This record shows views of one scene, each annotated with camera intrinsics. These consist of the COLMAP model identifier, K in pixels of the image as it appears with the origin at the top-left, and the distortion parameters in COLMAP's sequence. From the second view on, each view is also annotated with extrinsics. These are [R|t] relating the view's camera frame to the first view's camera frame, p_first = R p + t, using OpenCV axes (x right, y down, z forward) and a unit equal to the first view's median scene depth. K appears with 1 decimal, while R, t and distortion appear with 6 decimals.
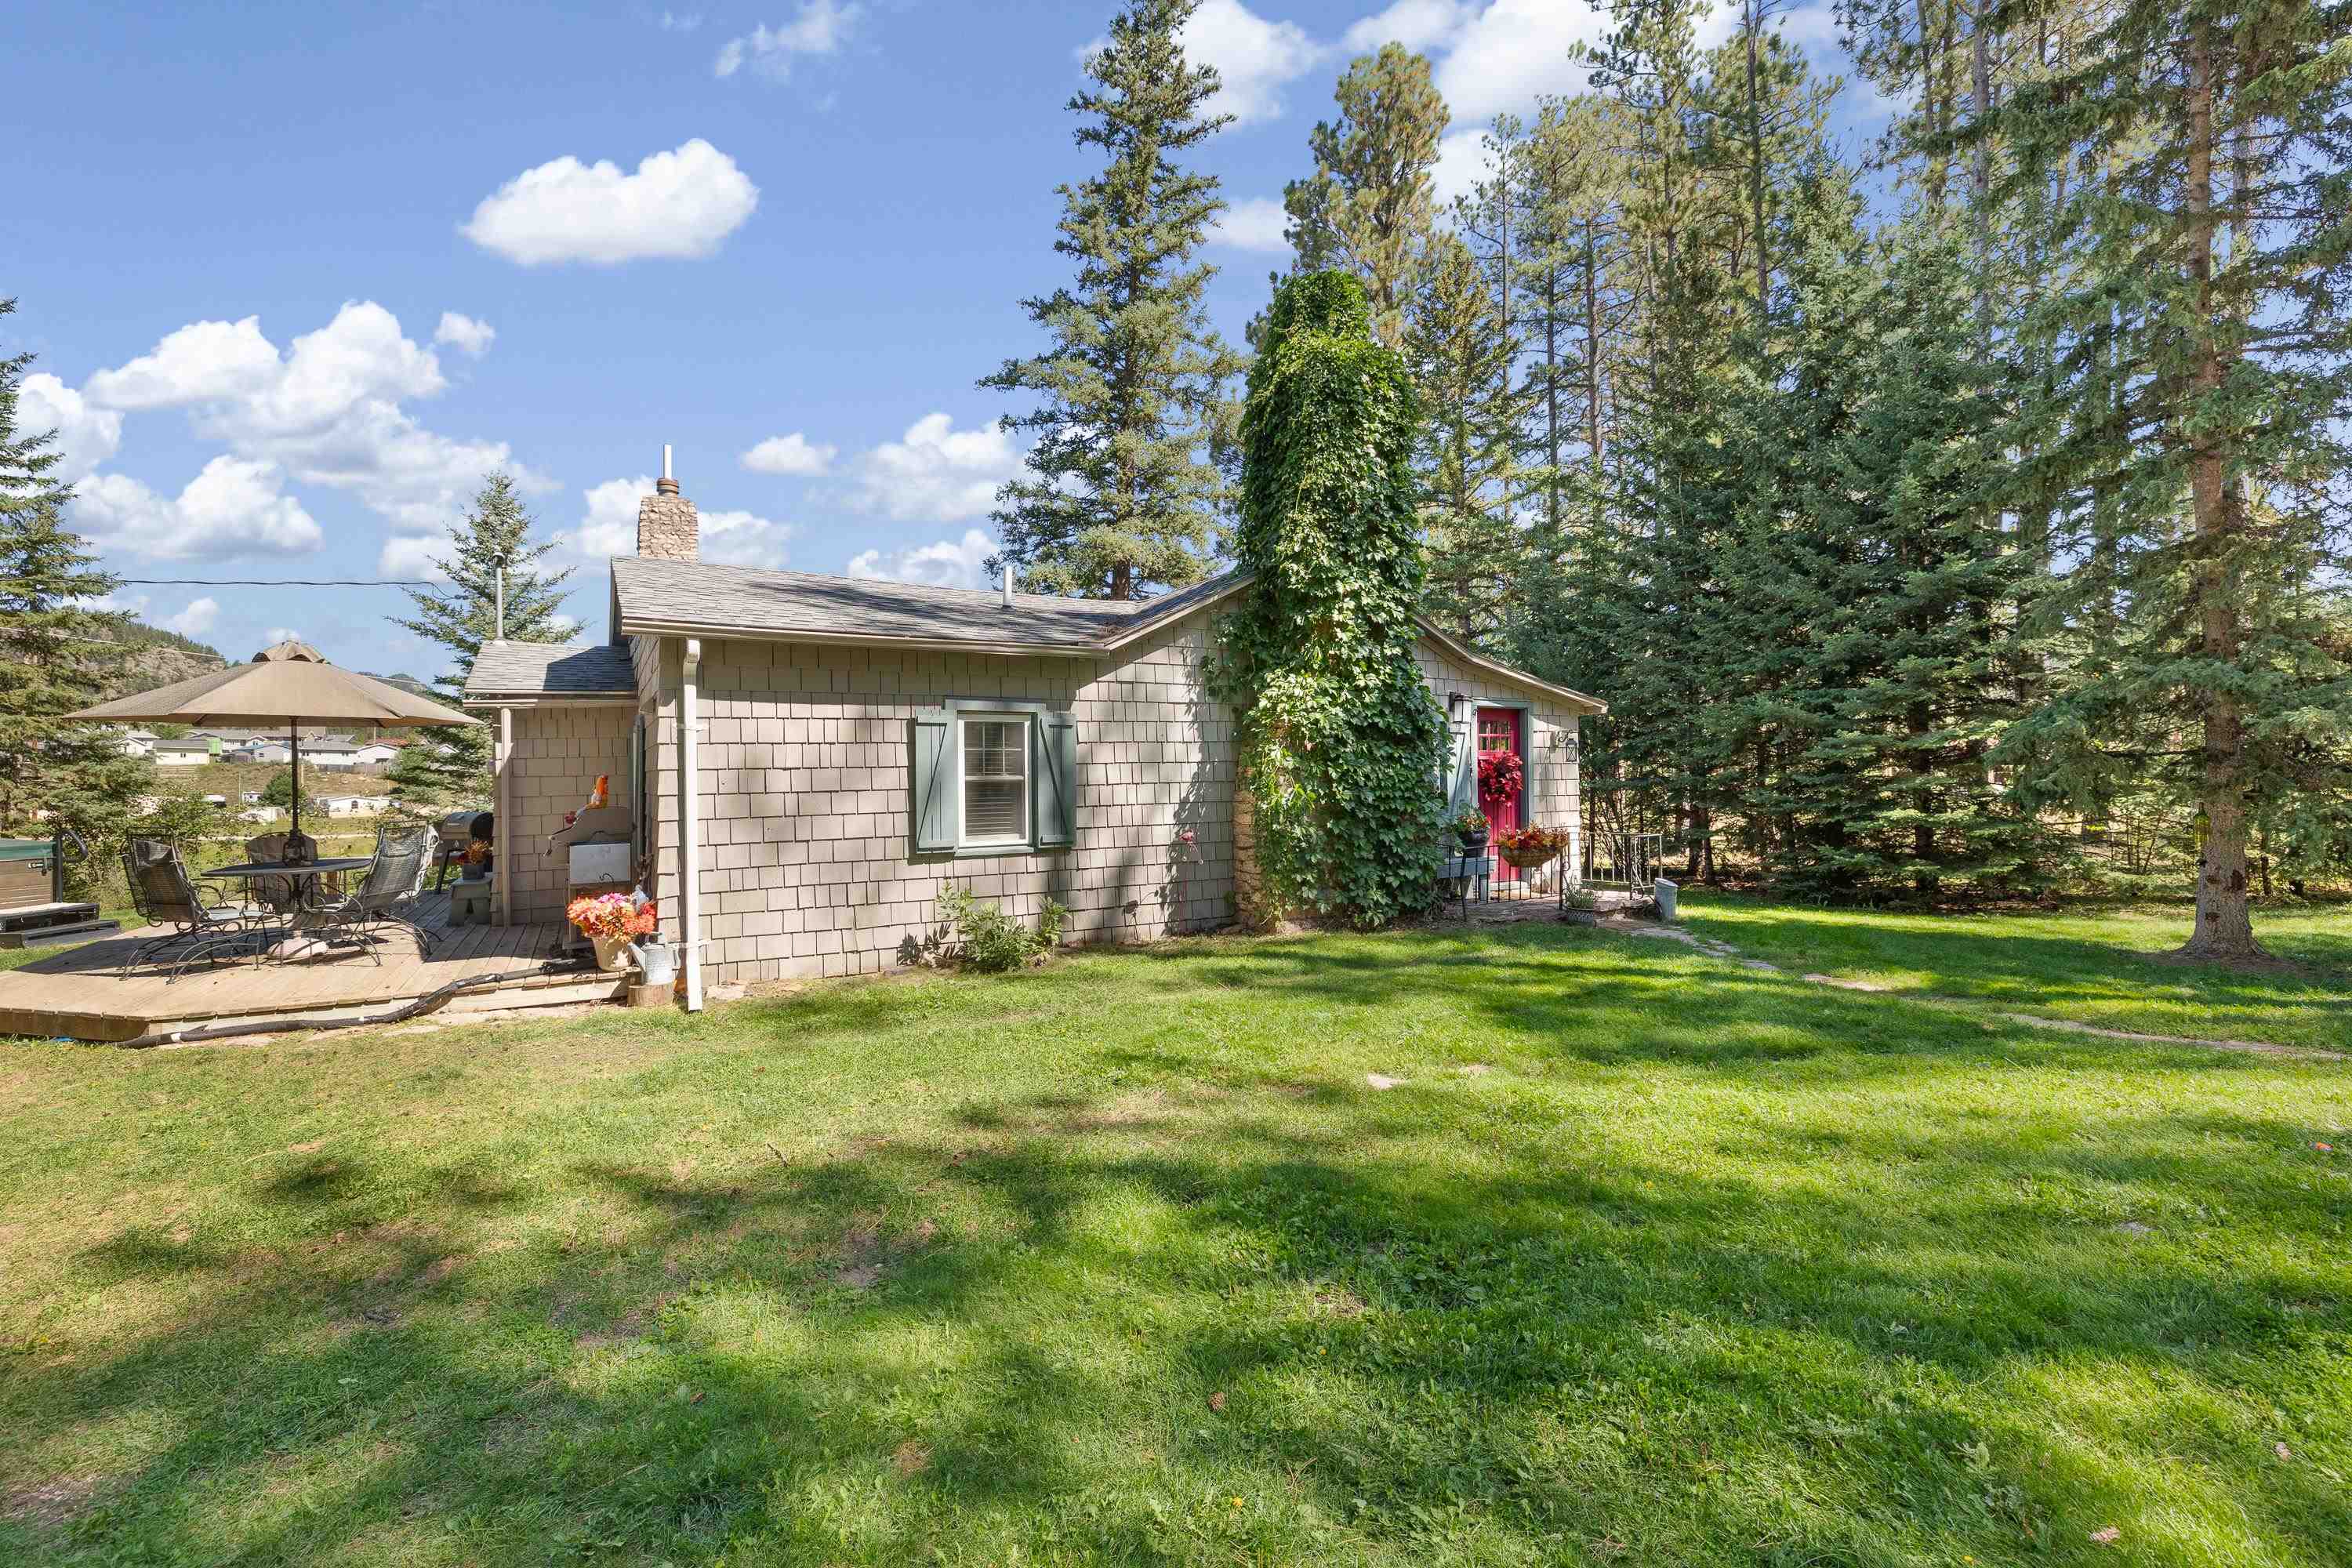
lens RADIAL K [[1029.4, 0, 1184.9], [0, 1029.4, 770.5], [0, 0, 1]] dist [-0.002440, 0.001192]
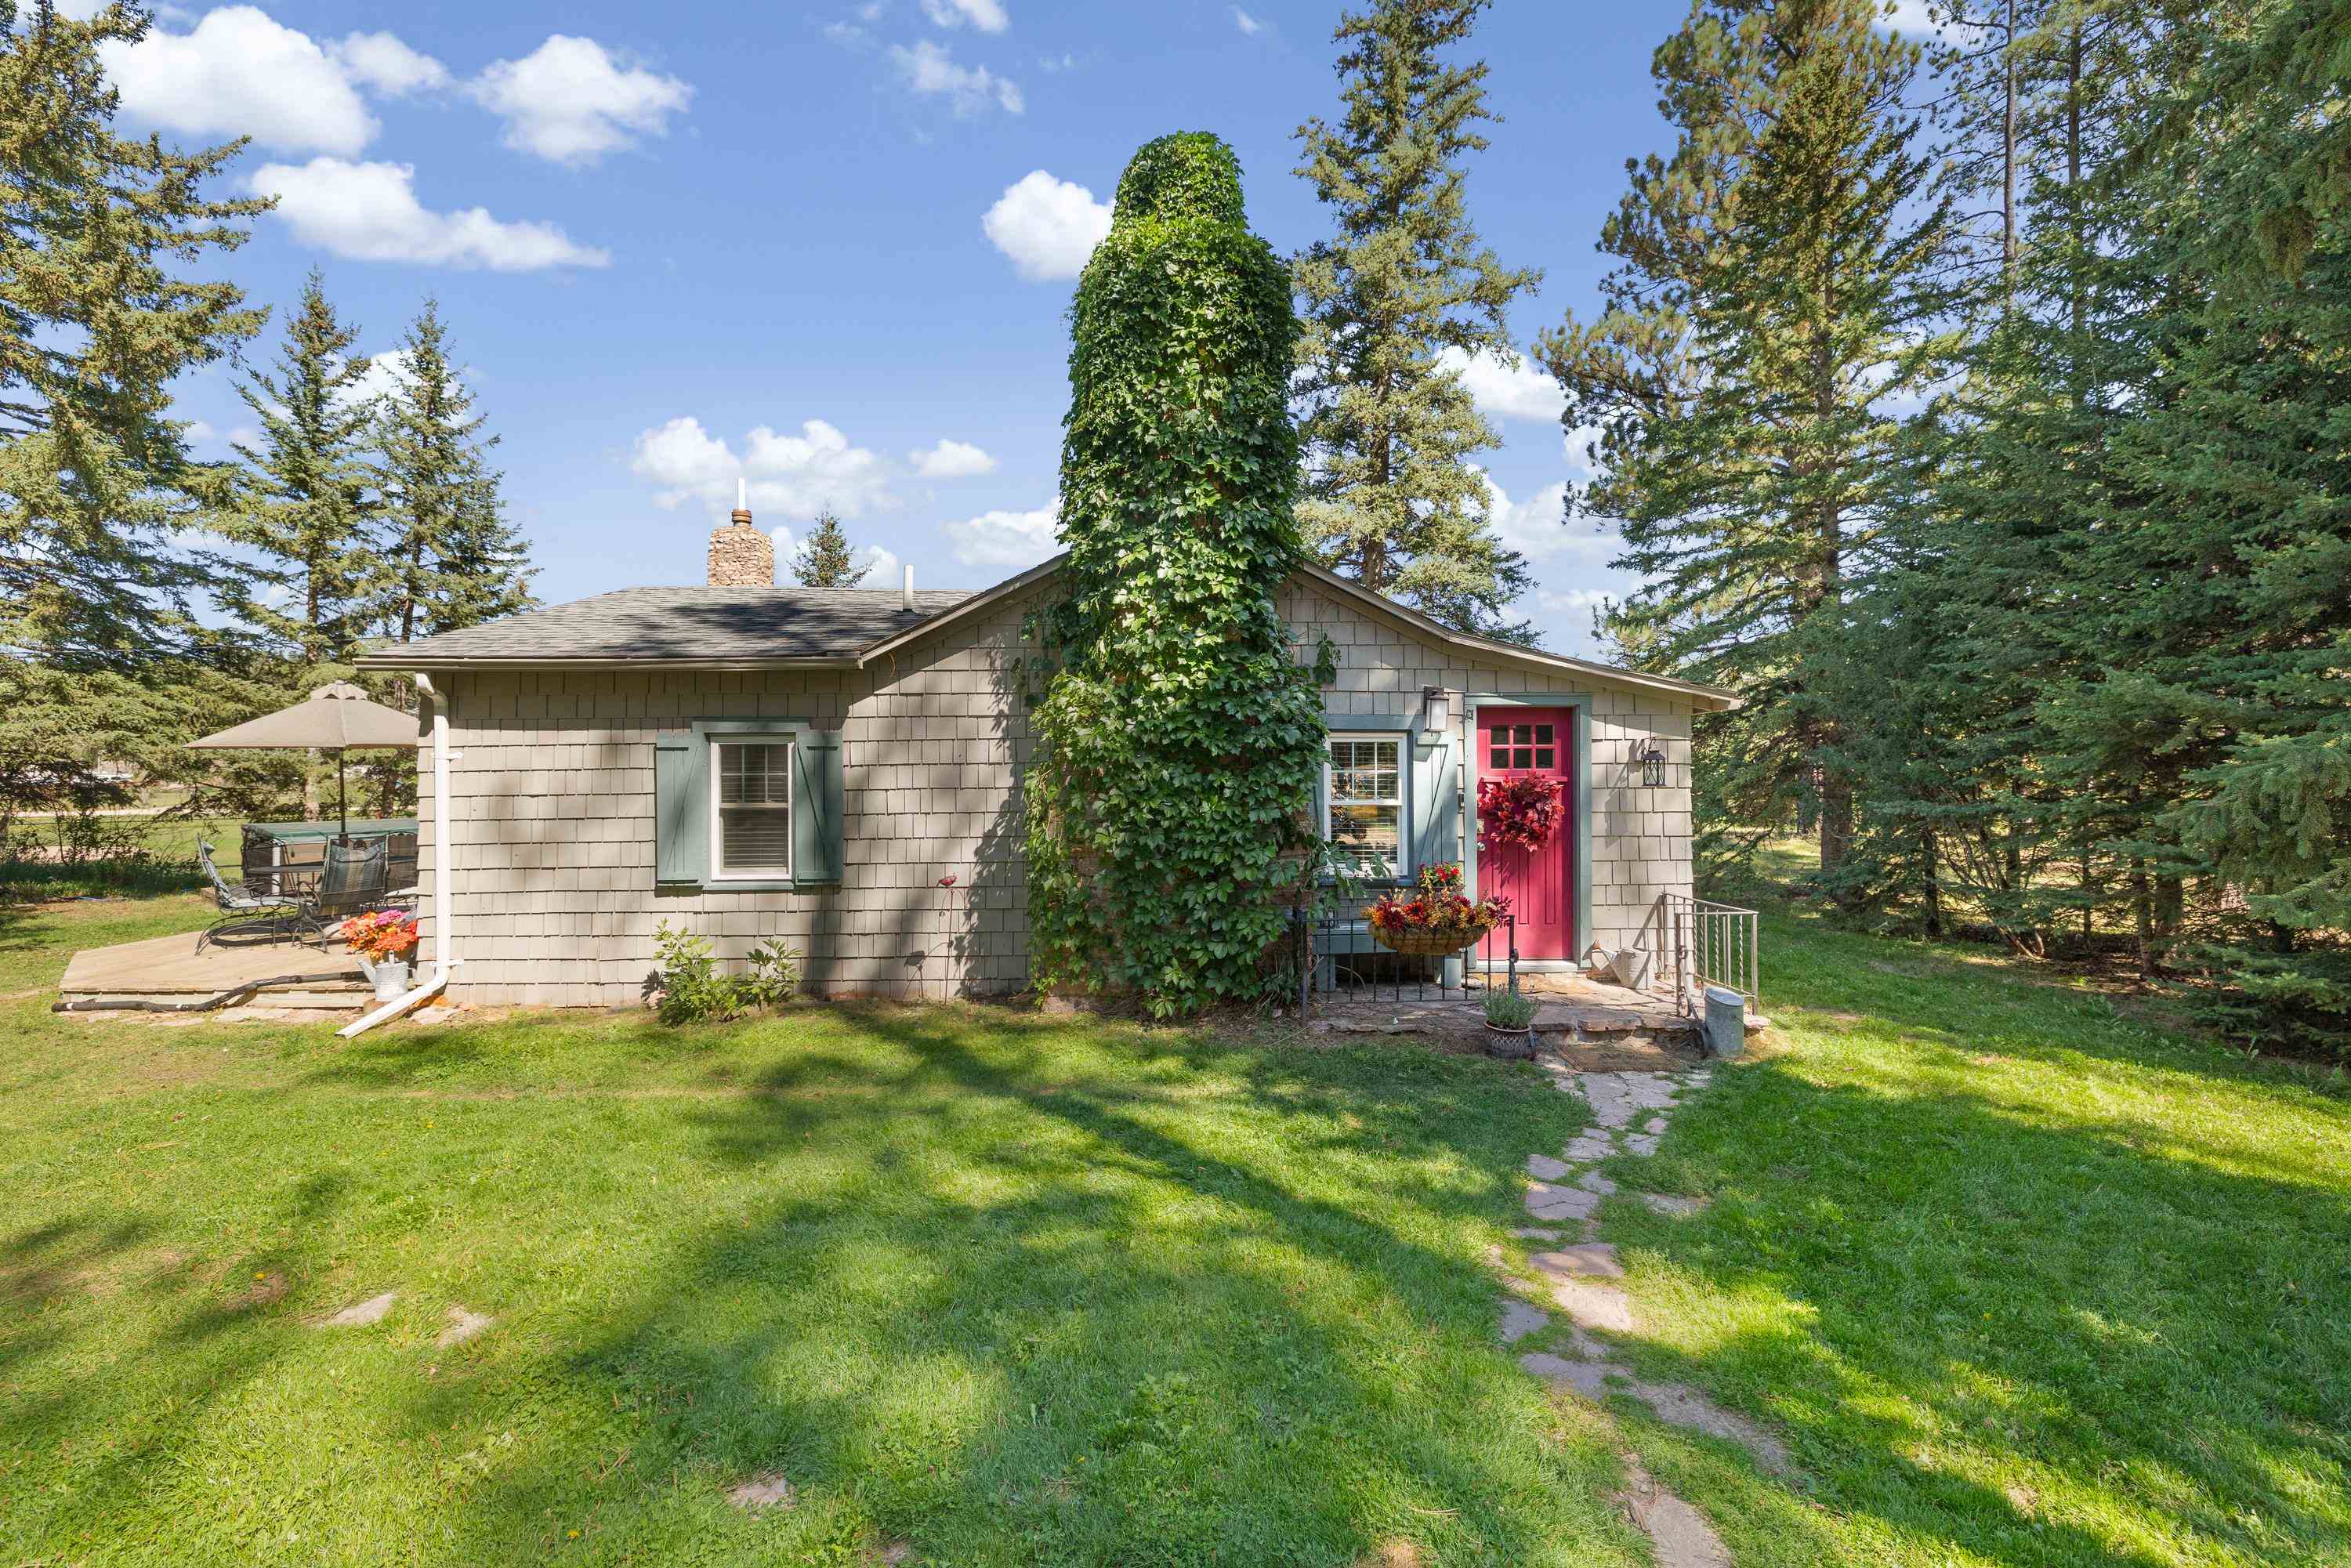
lens RADIAL K [[1028.9, 0, 1184.4], [0, 1028.9, 770.5], [0, 0, 1]] dist [-0.002440, 0.001192]
pose [[0.873650, 0.008042, -0.486489, 0.544833], [-0.001399, 0.999901, 0.014018, -0.034288], [0.486553, -0.011566, 0.873574, 0.361572]]
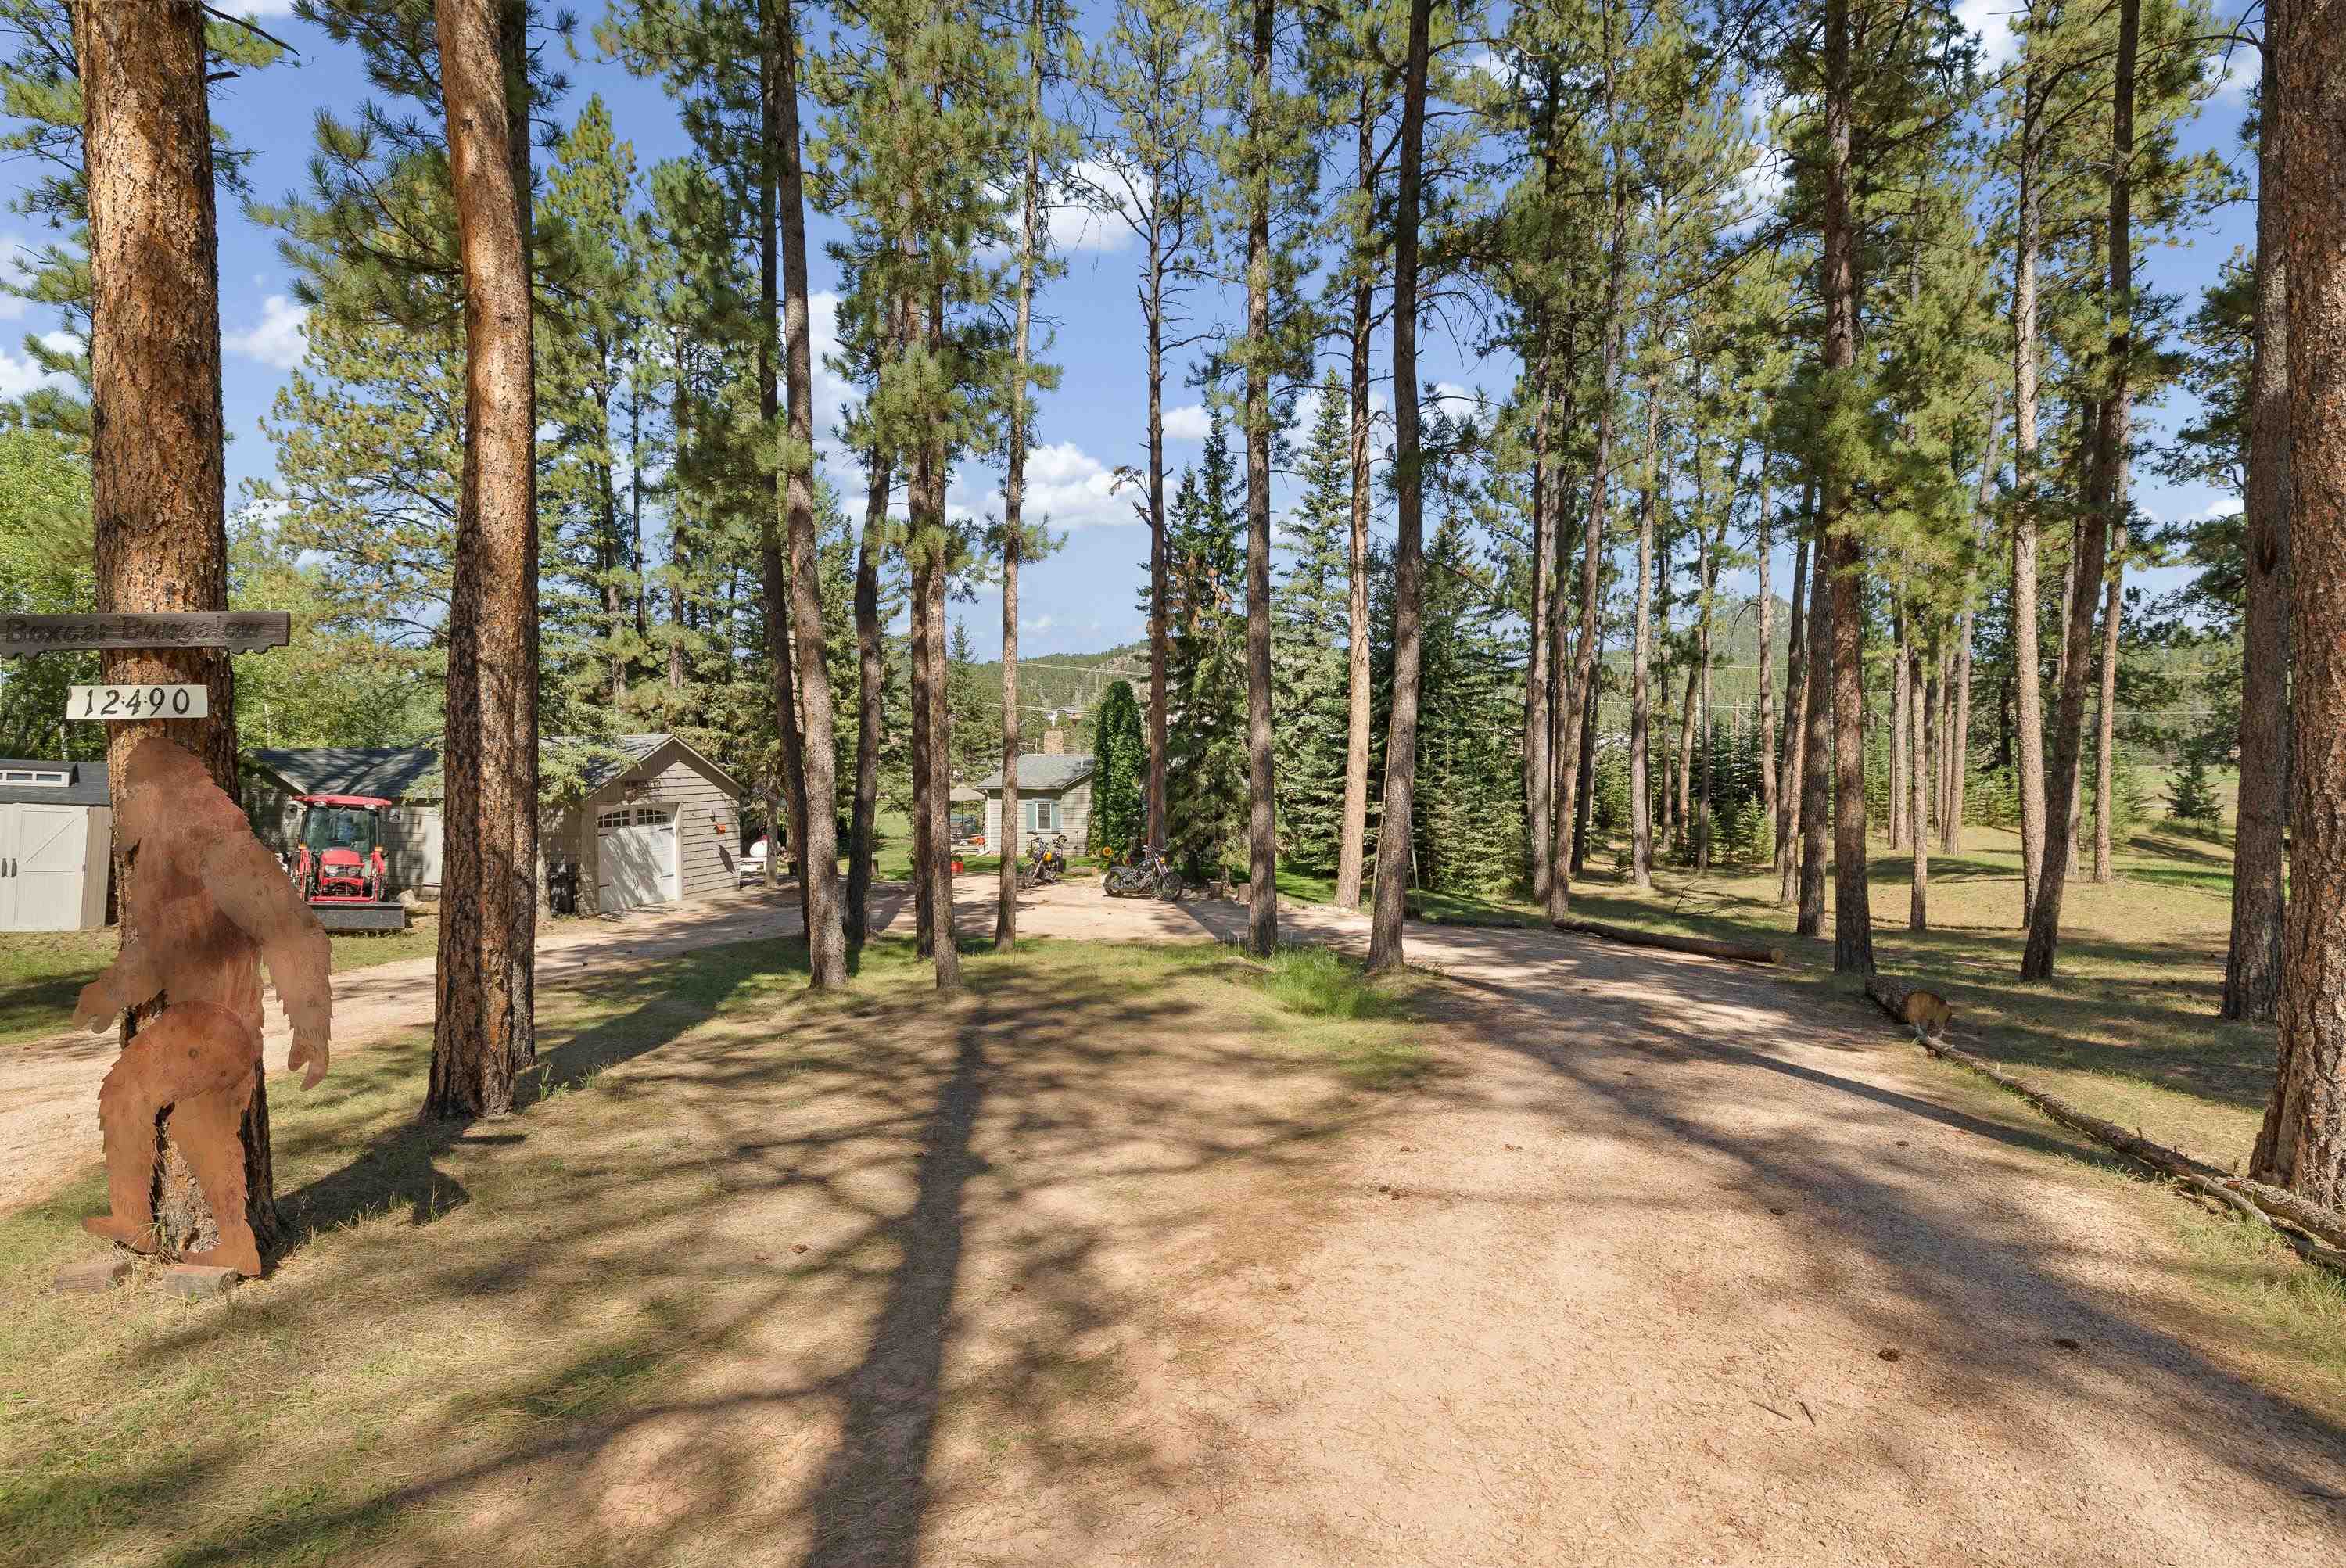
lens RADIAL K [[1177.8, 0, 1180.2], [0, 1177.8, 776.2], [0, 0, 1]] dist [-0.000160, 0.000692]
pose [[0.621982, 0.019668, -0.782785, 3.833658], [0.009508, 0.999421, 0.032667, -0.300406], [0.782974, -0.027761, 0.621434, -1.560516]]
